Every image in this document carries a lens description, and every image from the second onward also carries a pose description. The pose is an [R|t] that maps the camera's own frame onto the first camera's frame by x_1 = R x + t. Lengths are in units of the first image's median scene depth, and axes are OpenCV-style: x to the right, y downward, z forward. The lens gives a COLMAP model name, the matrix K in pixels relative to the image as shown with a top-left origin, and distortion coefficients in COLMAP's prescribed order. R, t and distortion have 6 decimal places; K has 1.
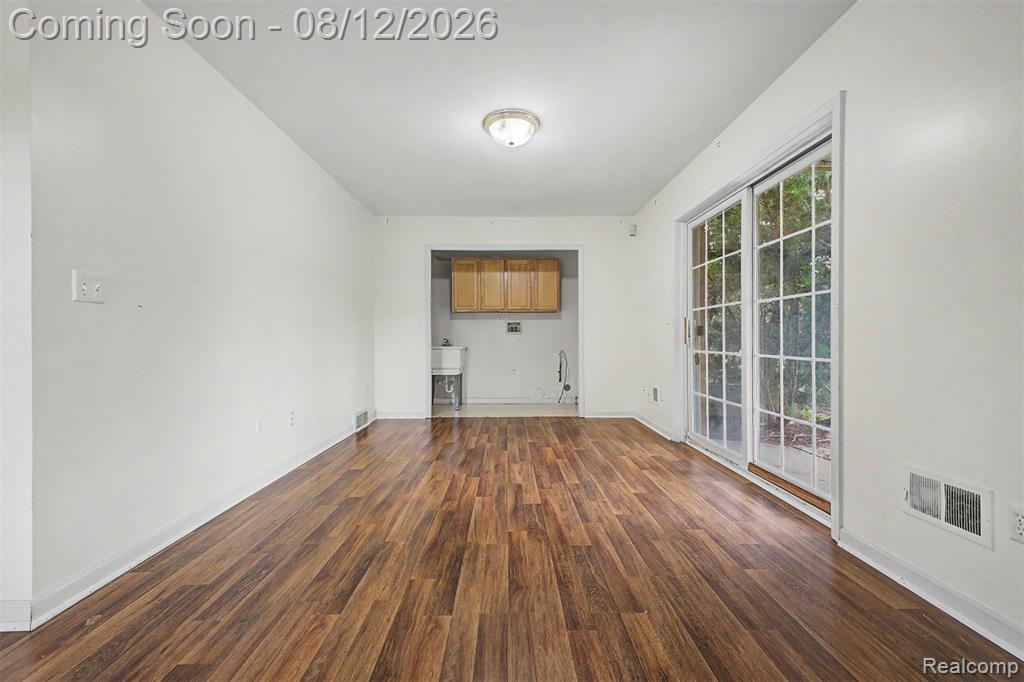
lens RADIAL K [[404.2, 0, 514.4], [0, 404.2, 341.1], [0, 0, 1]] dist [0.013872, -0.000227]
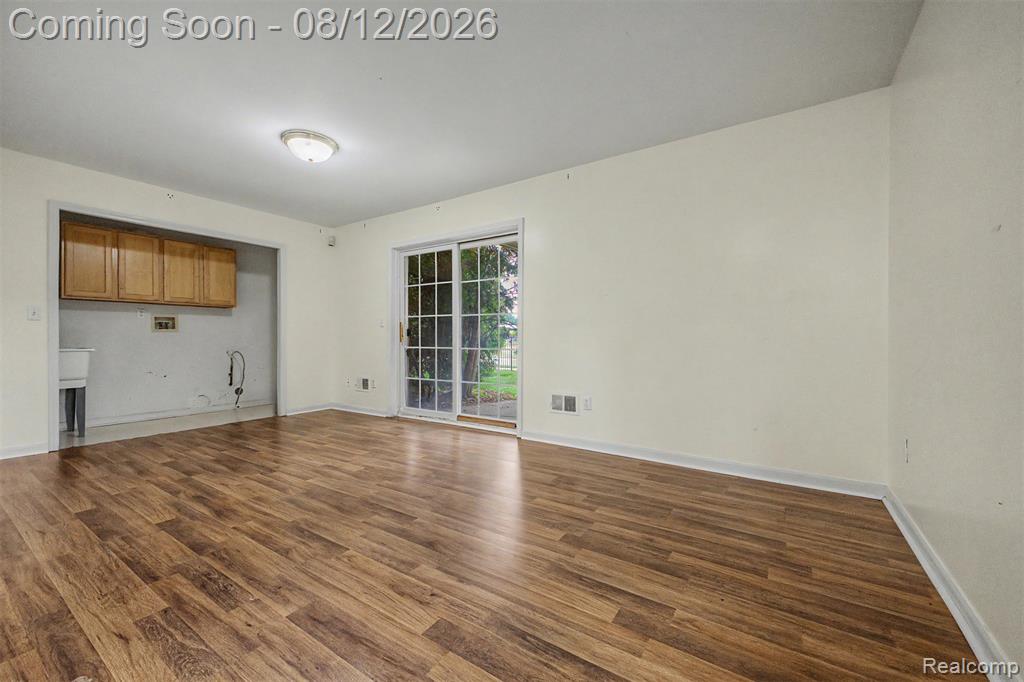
lens RADIAL K [[406.6, 0, 511.2], [0, 406.6, 337.6], [0, 0, 1]] dist [0.008364, -0.000322]
pose [[0.569642, 0.006138, 0.821870, -0.560487], [0.001745, 0.999961, -0.008677, 0.006303], [-0.821891, 0.006377, 0.569609, -0.072212]]
